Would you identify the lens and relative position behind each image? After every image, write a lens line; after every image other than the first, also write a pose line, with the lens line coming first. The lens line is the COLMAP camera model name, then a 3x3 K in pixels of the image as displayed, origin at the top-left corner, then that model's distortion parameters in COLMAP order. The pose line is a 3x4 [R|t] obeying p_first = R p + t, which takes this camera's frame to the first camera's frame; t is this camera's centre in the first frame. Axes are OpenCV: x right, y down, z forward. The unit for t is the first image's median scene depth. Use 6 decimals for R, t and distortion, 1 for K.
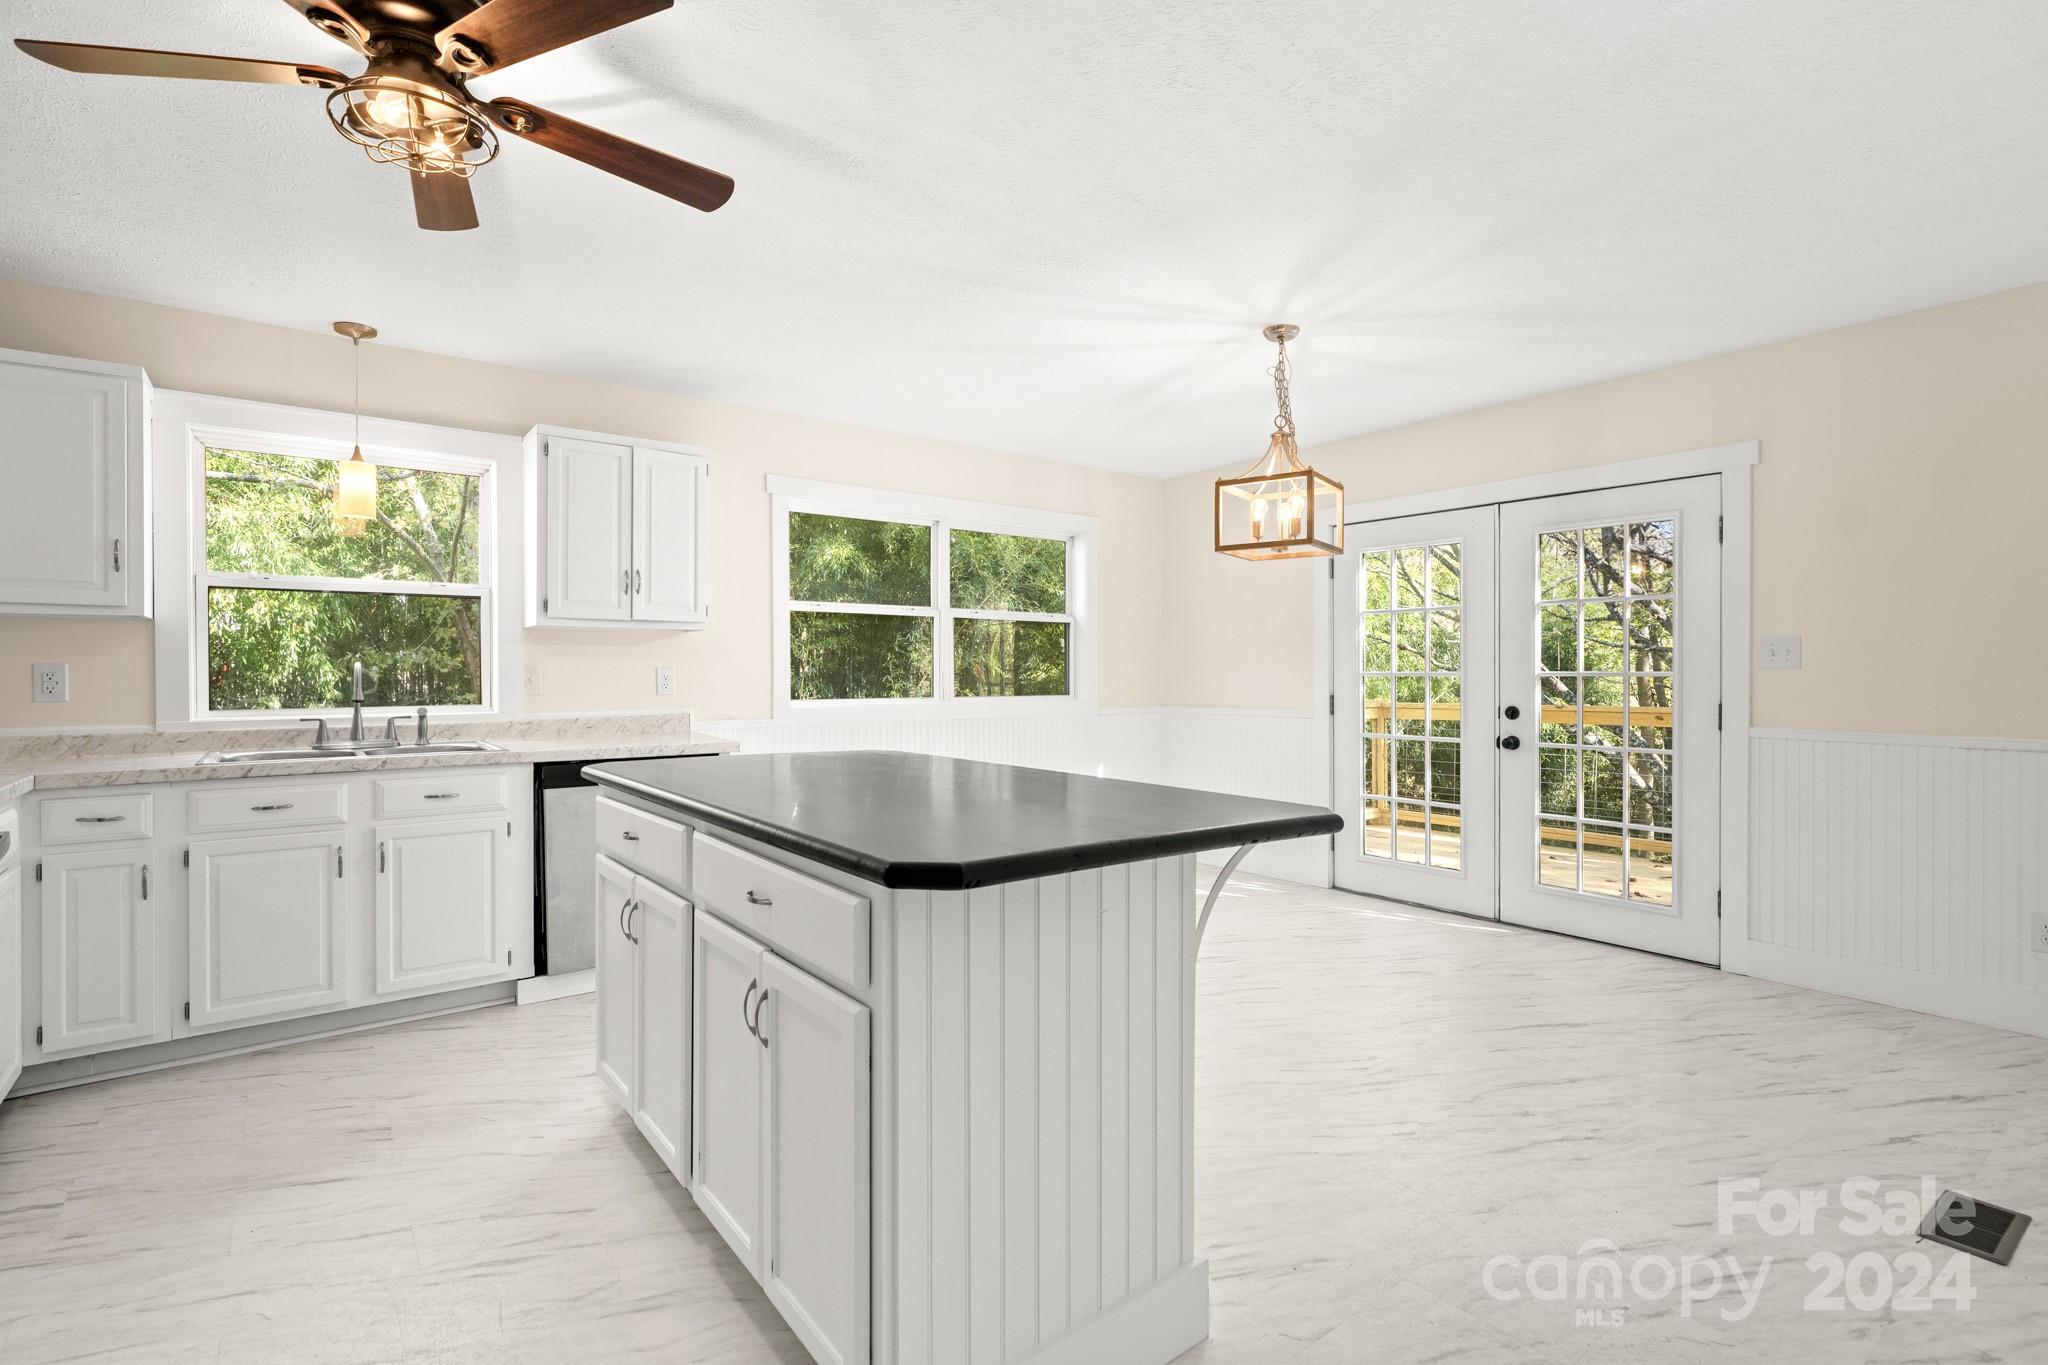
lens RADIAL K [[953.6, 0, 1024.0], [0, 953.6, 682.5], [0, 0, 1]] dist [0.000316, 0.000279]
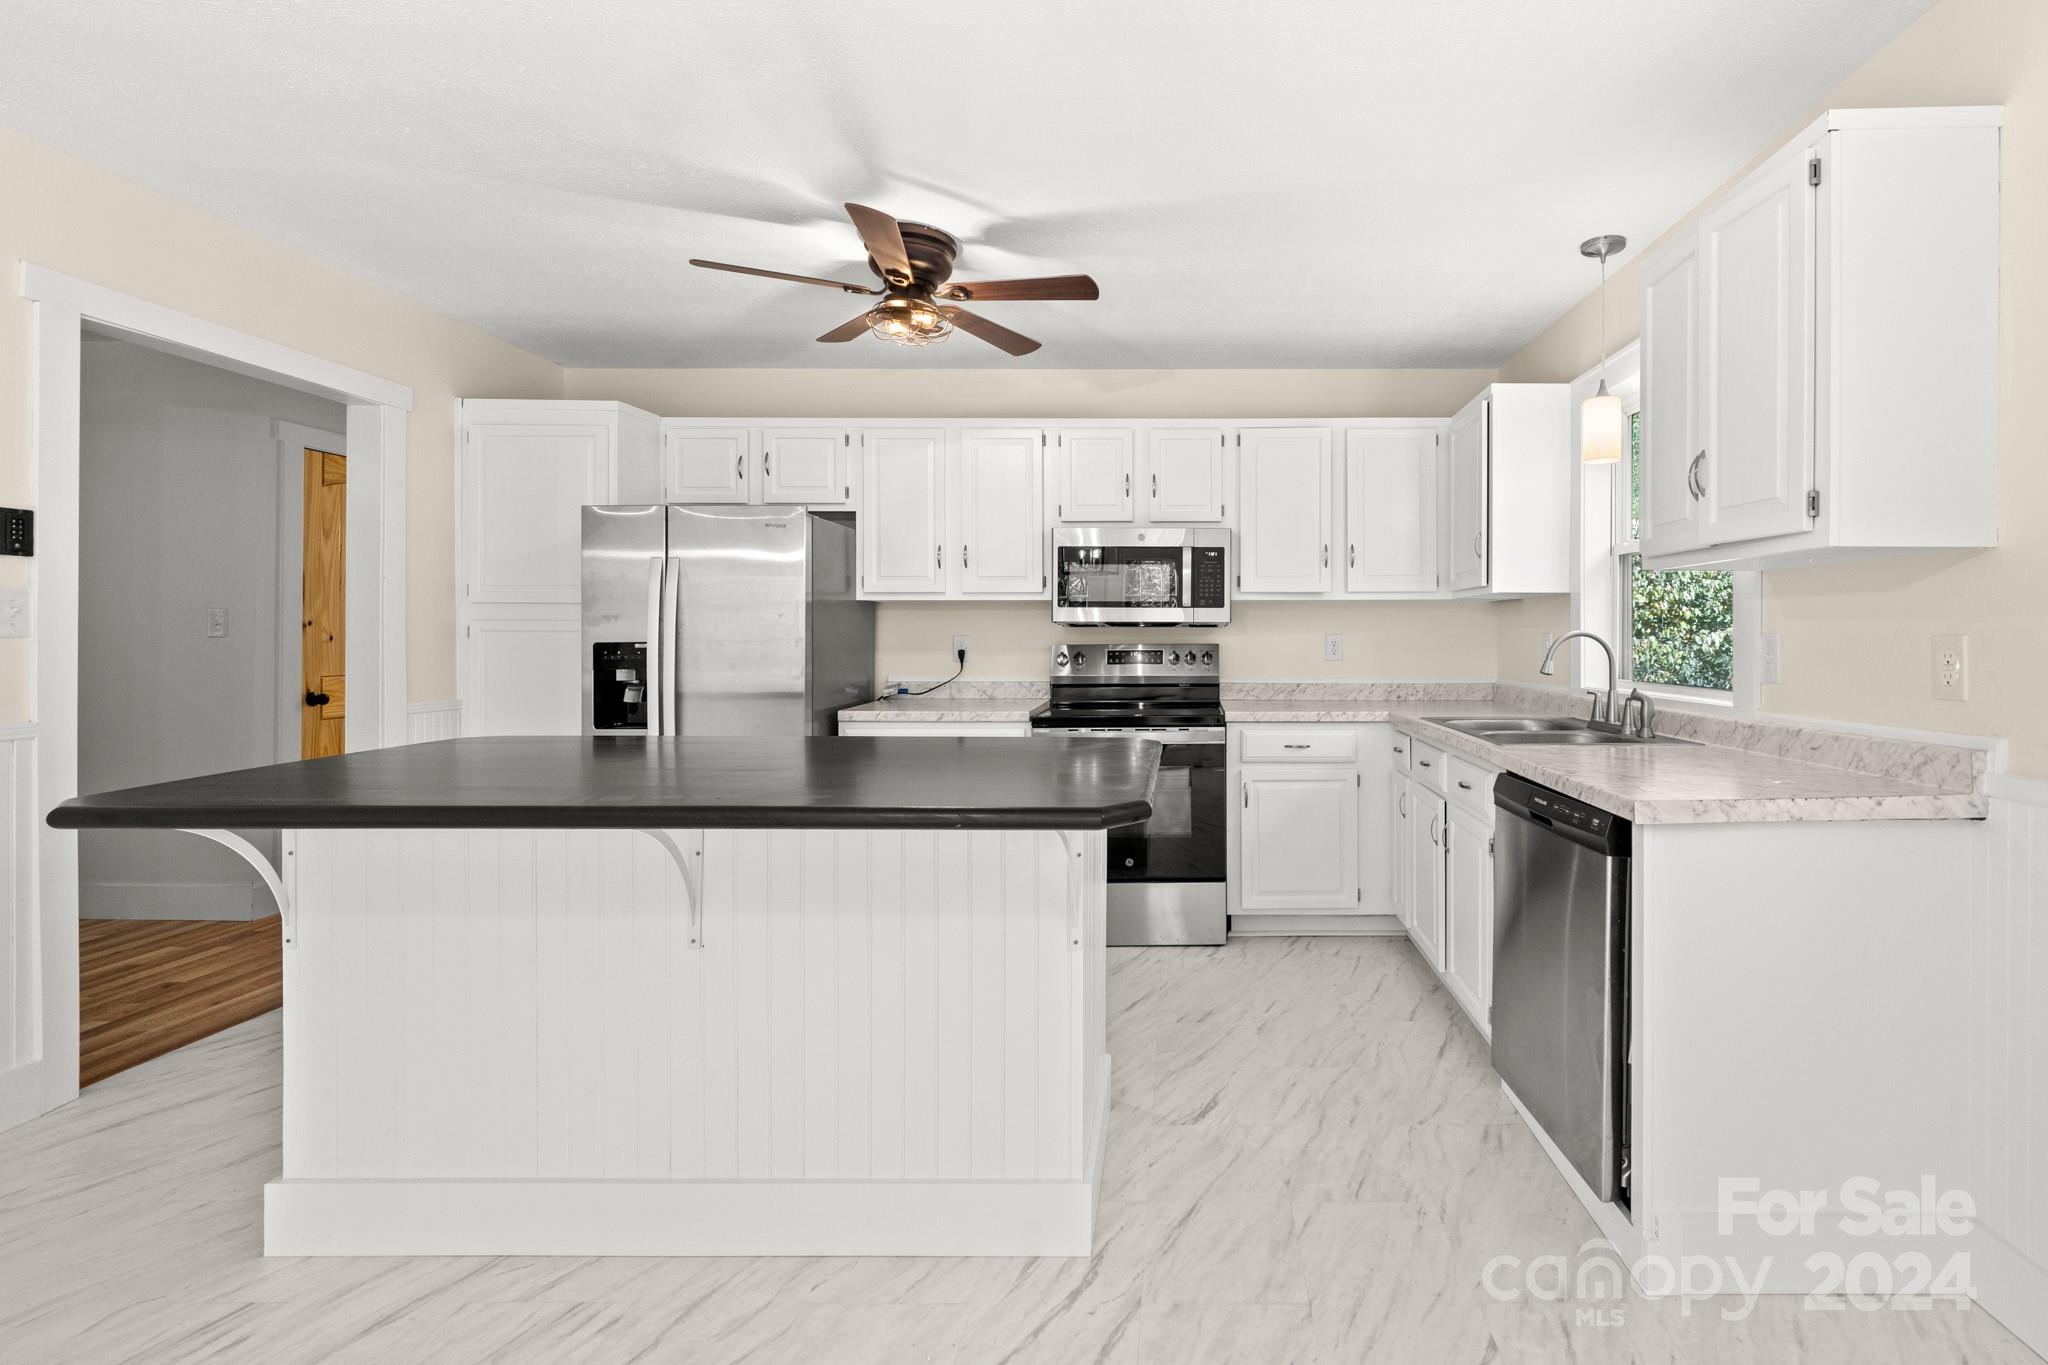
lens RADIAL K [[930.4, 0, 1181.2], [0, 930.4, 632.9], [0, 0, 1]] dist [-0.000726, -0.000201]
pose [[-0.607532, -0.003793, -0.794286, 0.199741], [-0.012393, 0.999912, 0.004704, -0.017966], [0.794198, 0.012702, -0.607526, 1.213448]]
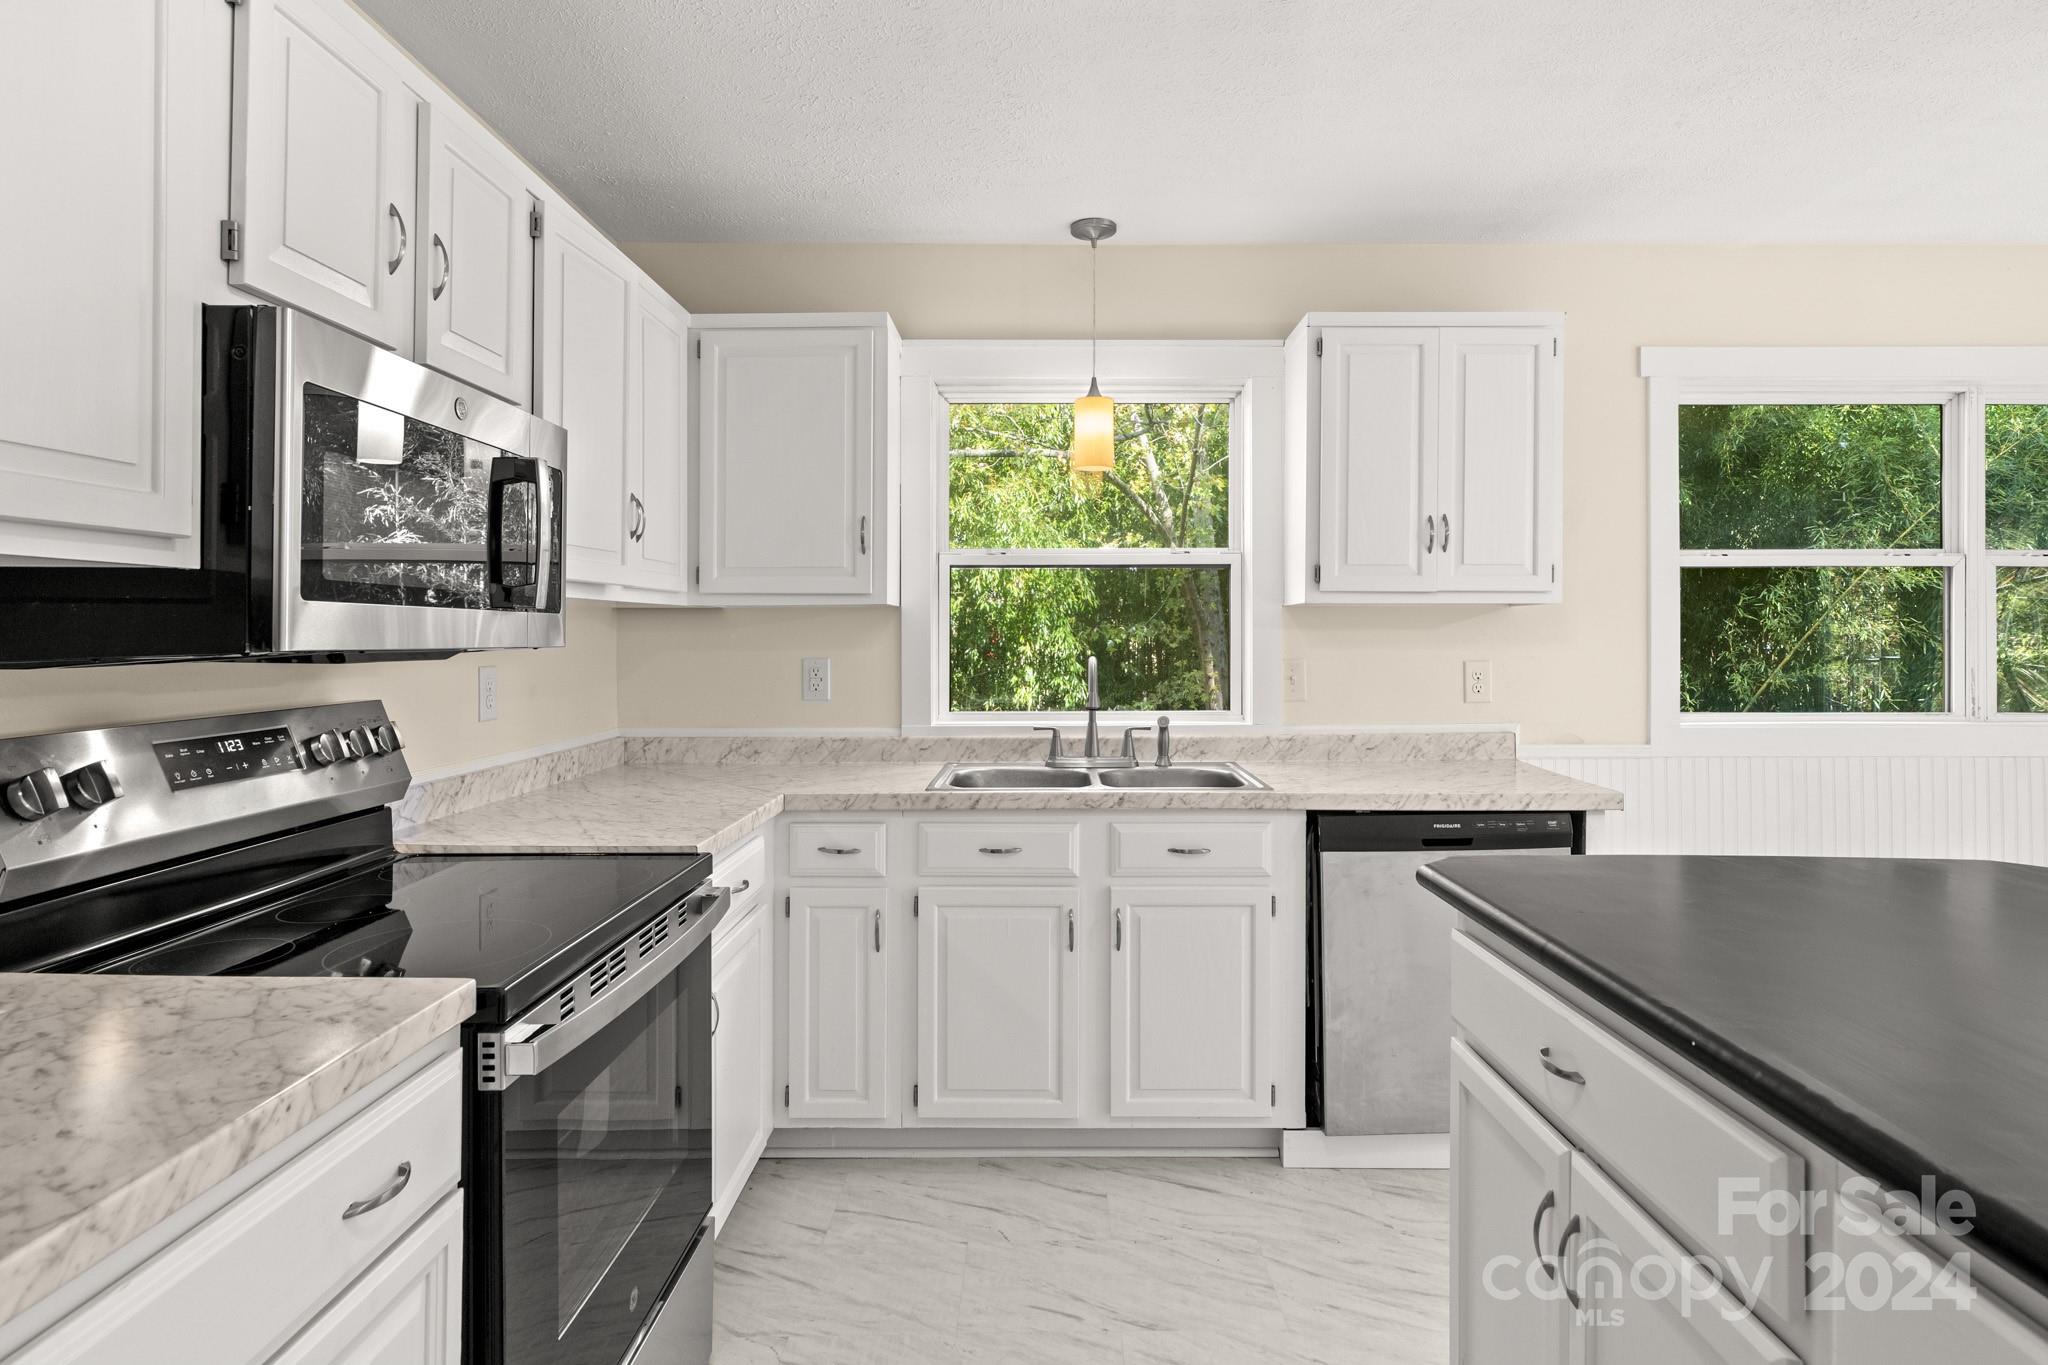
lens RADIAL K [[1112.3, 0, 1046.5], [0, 1112.3, 638.4], [0, 0, 1]] dist [0.003868, 0.000331]
pose [[0.792883, -0.000079, -0.609374, -0.178784], [-0.006696, 0.999938, -0.008841, -0.027581], [0.609337, 0.011090, 0.792834, 0.261586]]
